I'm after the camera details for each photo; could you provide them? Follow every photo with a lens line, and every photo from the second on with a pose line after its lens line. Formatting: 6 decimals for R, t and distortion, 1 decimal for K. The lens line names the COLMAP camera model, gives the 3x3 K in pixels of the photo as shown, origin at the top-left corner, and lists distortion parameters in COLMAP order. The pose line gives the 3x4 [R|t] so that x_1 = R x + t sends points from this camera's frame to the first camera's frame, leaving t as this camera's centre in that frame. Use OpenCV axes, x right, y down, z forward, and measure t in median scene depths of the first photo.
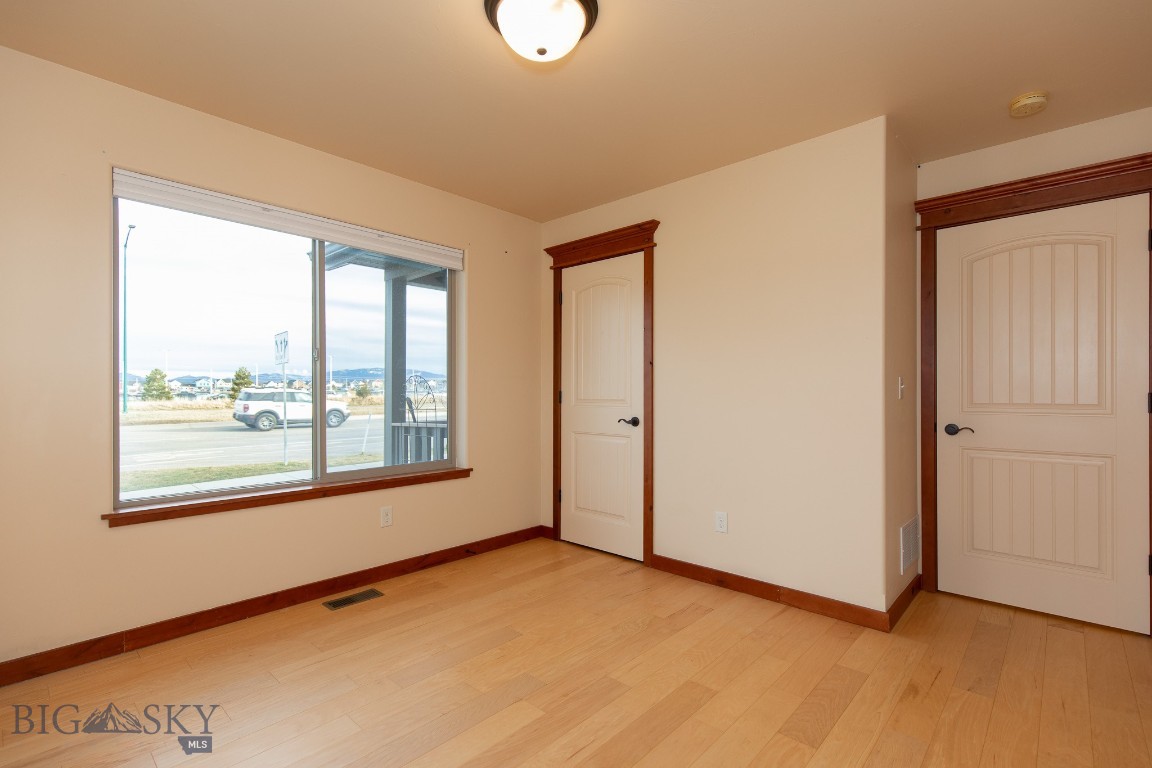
lens RADIAL K [[521.3, 0, 579.7], [0, 521.3, 383.7], [0, 0, 1]] dist [0.006682, -0.001077]
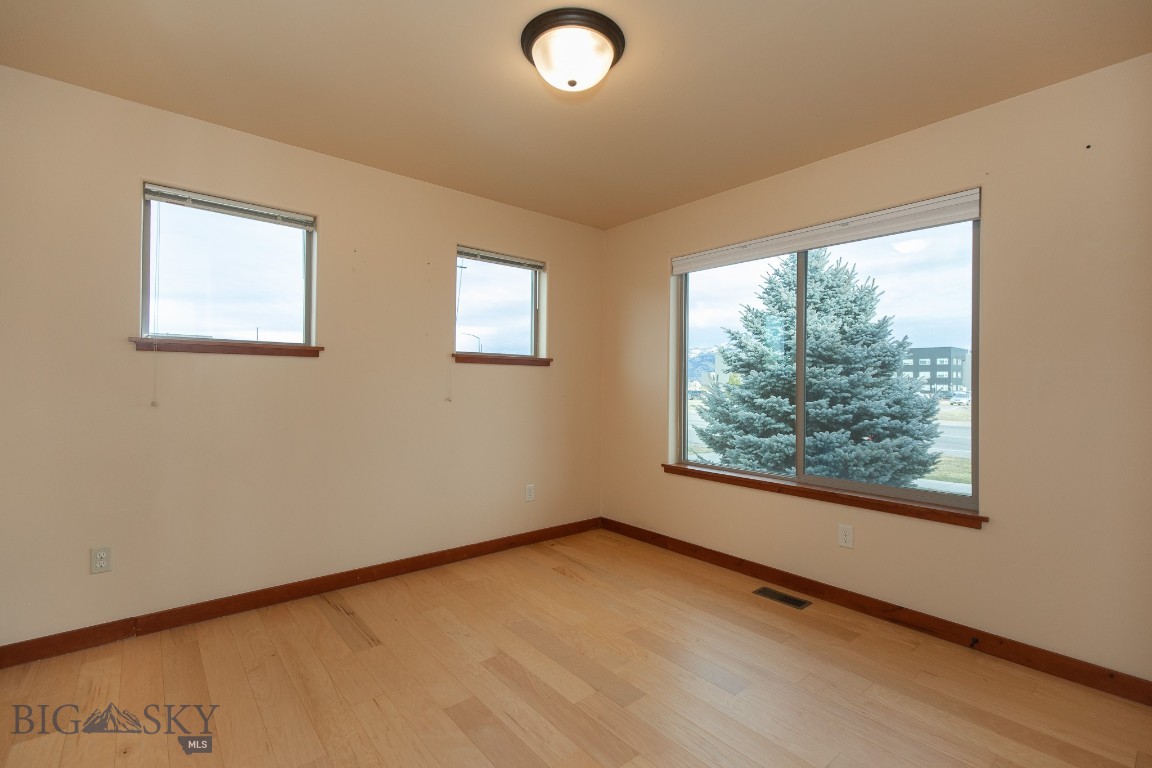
lens RADIAL K [[515.0, 0, 589.2], [0, 515.0, 378.5], [0, 0, 1]] dist [0.001101, -0.000157]
pose [[-0.105956, -0.015452, -0.994251, 0.635145], [0.000628, 0.999878, -0.015606, -0.002190], [0.994371, -0.002278, -0.105933, 0.752032]]
